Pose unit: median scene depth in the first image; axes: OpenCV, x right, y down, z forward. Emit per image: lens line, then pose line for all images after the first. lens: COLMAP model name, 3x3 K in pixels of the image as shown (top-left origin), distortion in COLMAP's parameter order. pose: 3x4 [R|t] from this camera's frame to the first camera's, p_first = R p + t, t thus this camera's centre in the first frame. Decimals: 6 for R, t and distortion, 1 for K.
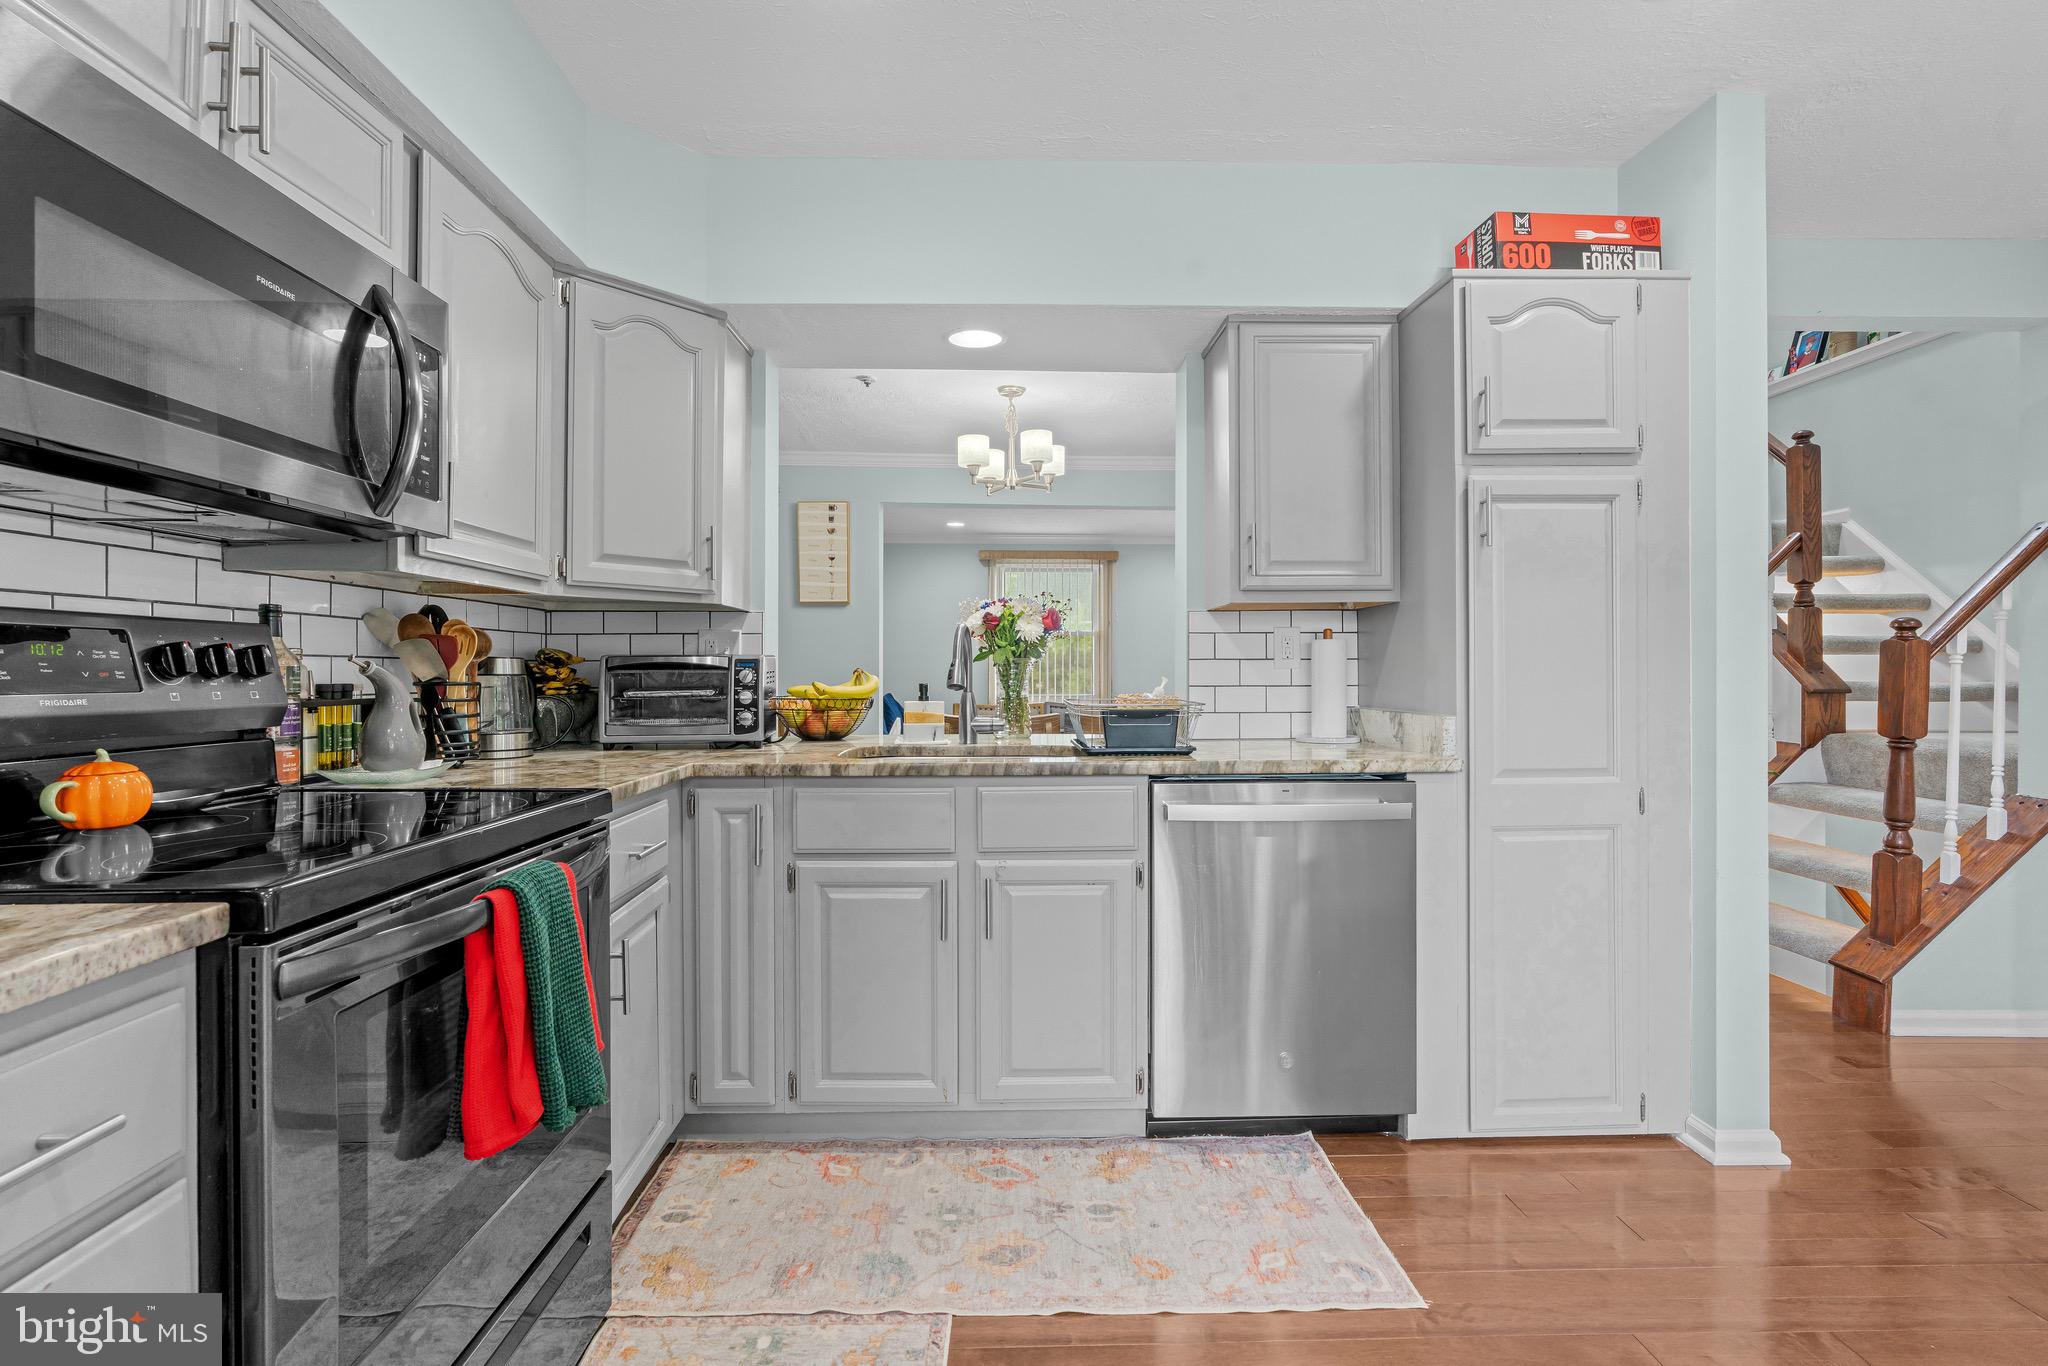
lens RADIAL K [[929.6, 0, 1018.9], [0, 929.6, 669.3], [0, 0, 1]] dist [-0.003157, -0.000225]
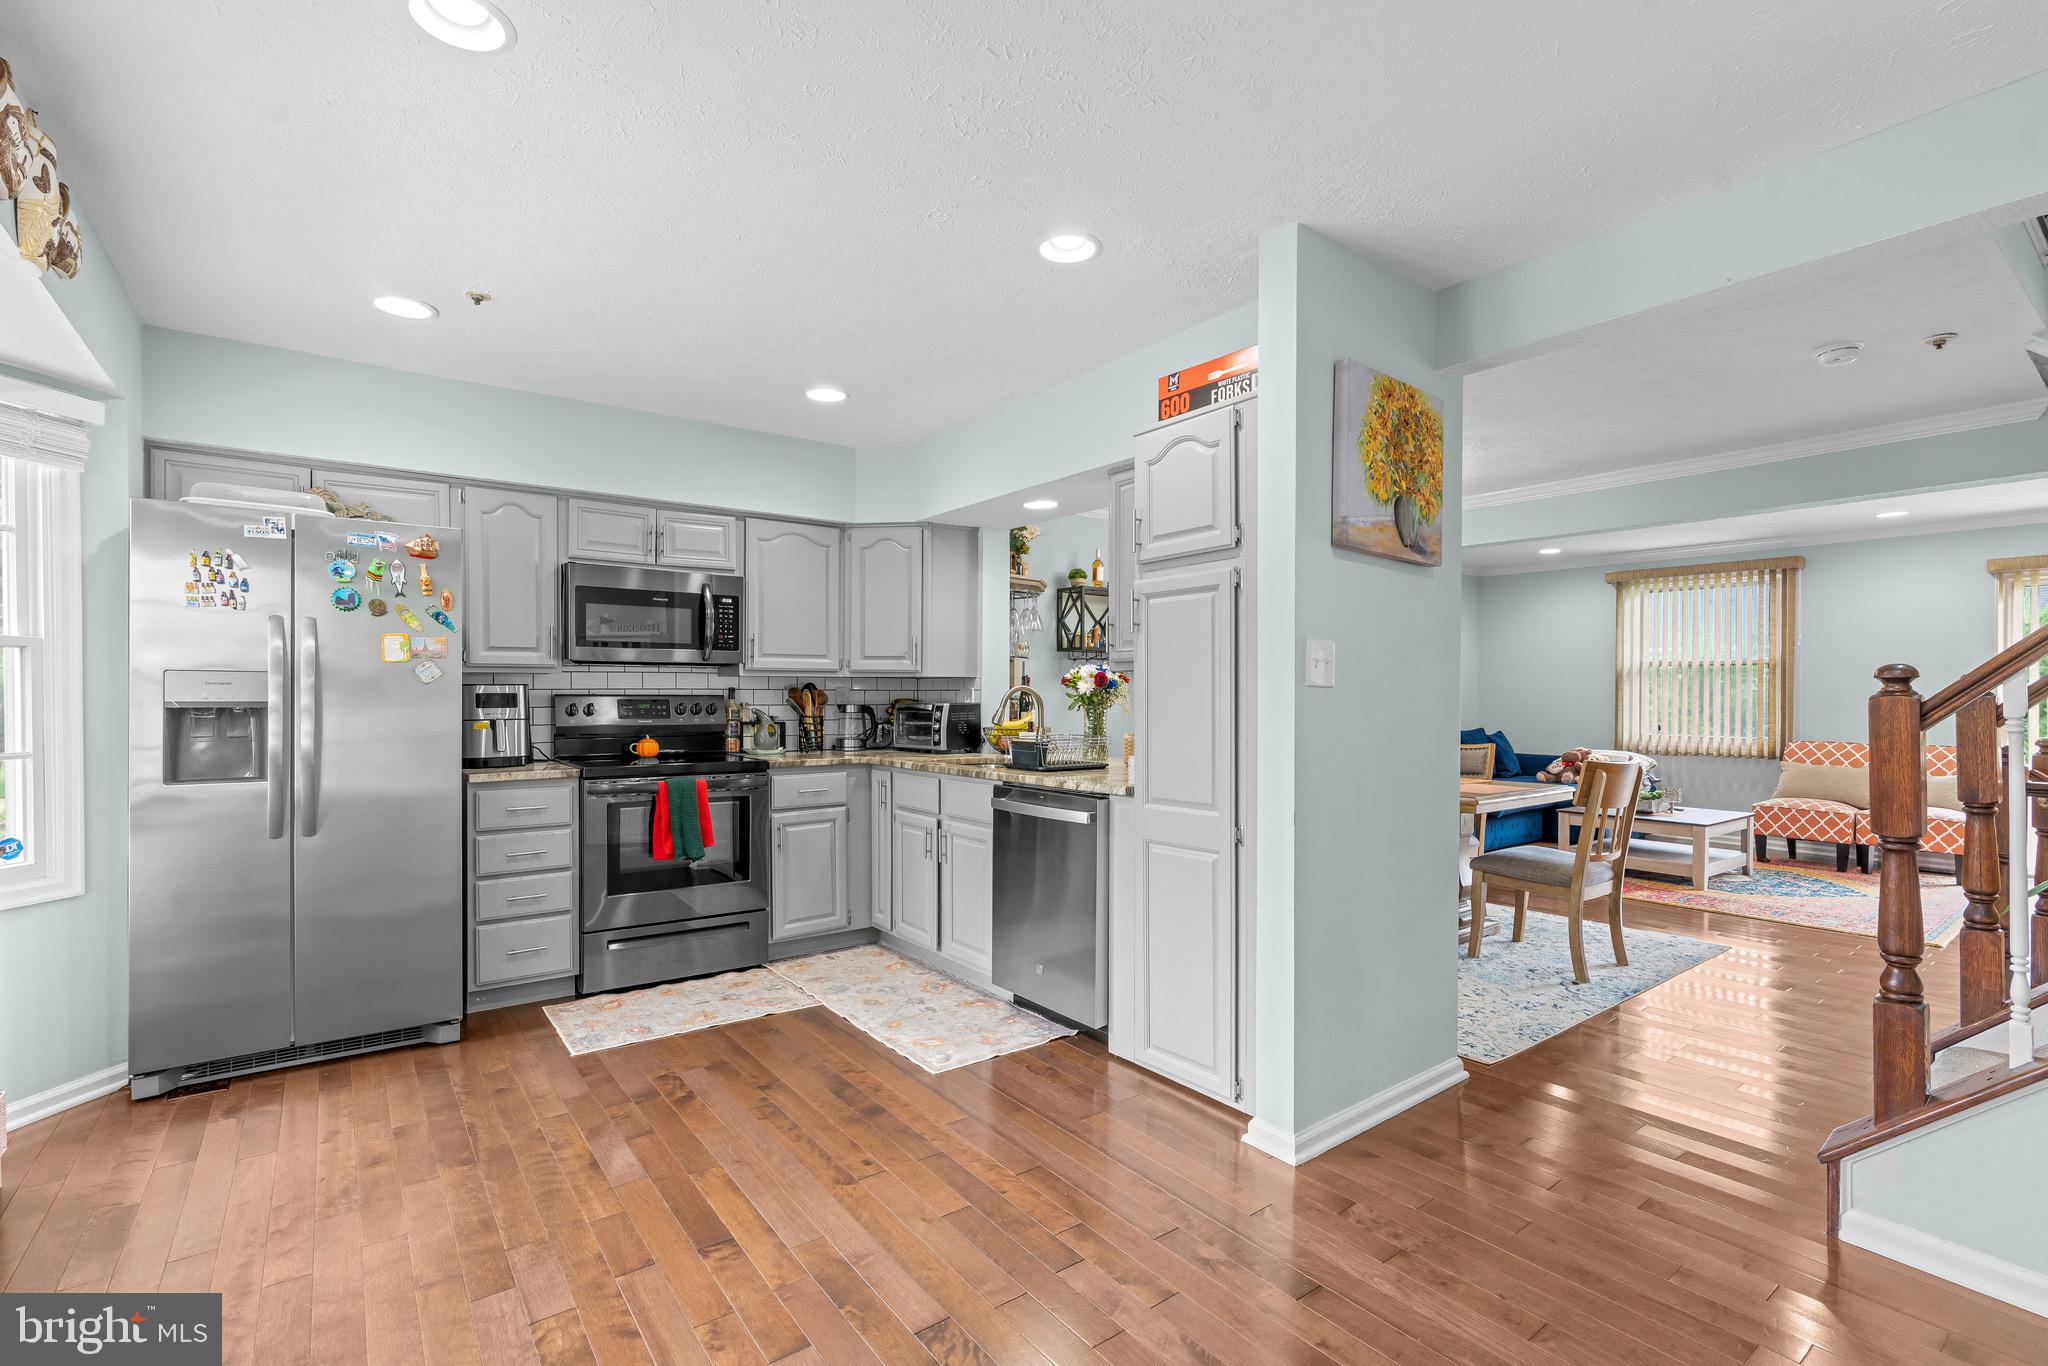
lens RADIAL K [[932.7, 0, 1023.5], [0, 932.7, 700.4], [0, 0, 1]] dist [-0.018478, 0.008222]
pose [[0.580984, 0.008045, -0.813875, 1.506241], [-0.001736, 0.999961, 0.008645, -0.043859], [0.813913, -0.003609, 0.580976, 0.066777]]
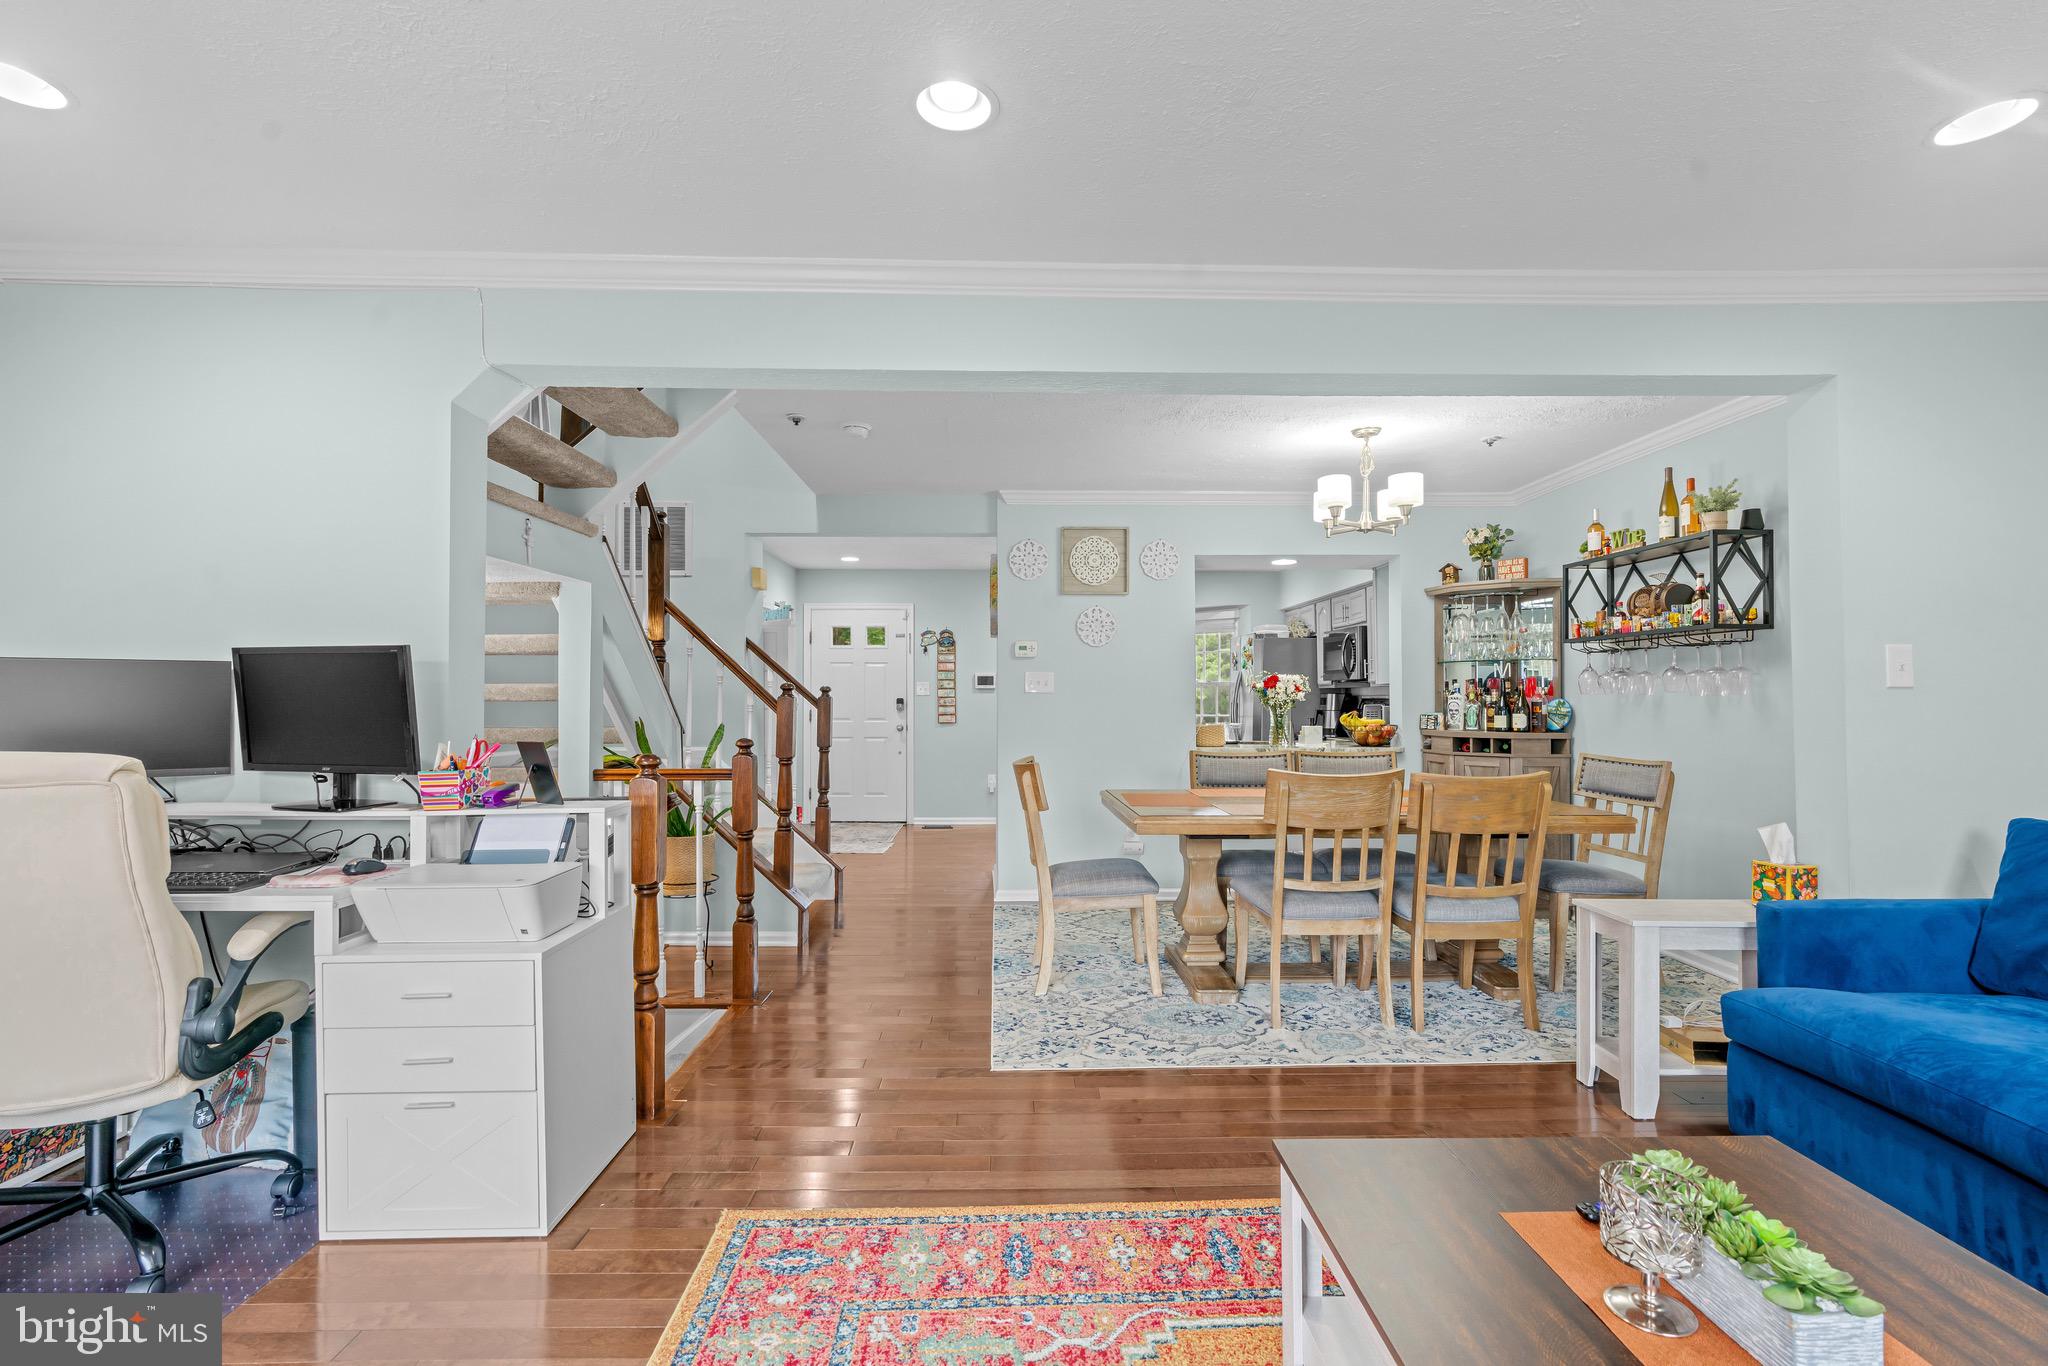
lens RADIAL K [[925.0, 0, 1023.0], [0, 925.0, 688.8], [0, 0, 1]] dist [-0.014959, 0.008560]
pose [[-0.999994, 0.003326, -0.000253, 0.707601], [0.003329, 0.999925, -0.011780, -0.035342], [0.000214, -0.011781, -0.999931, 3.909445]]
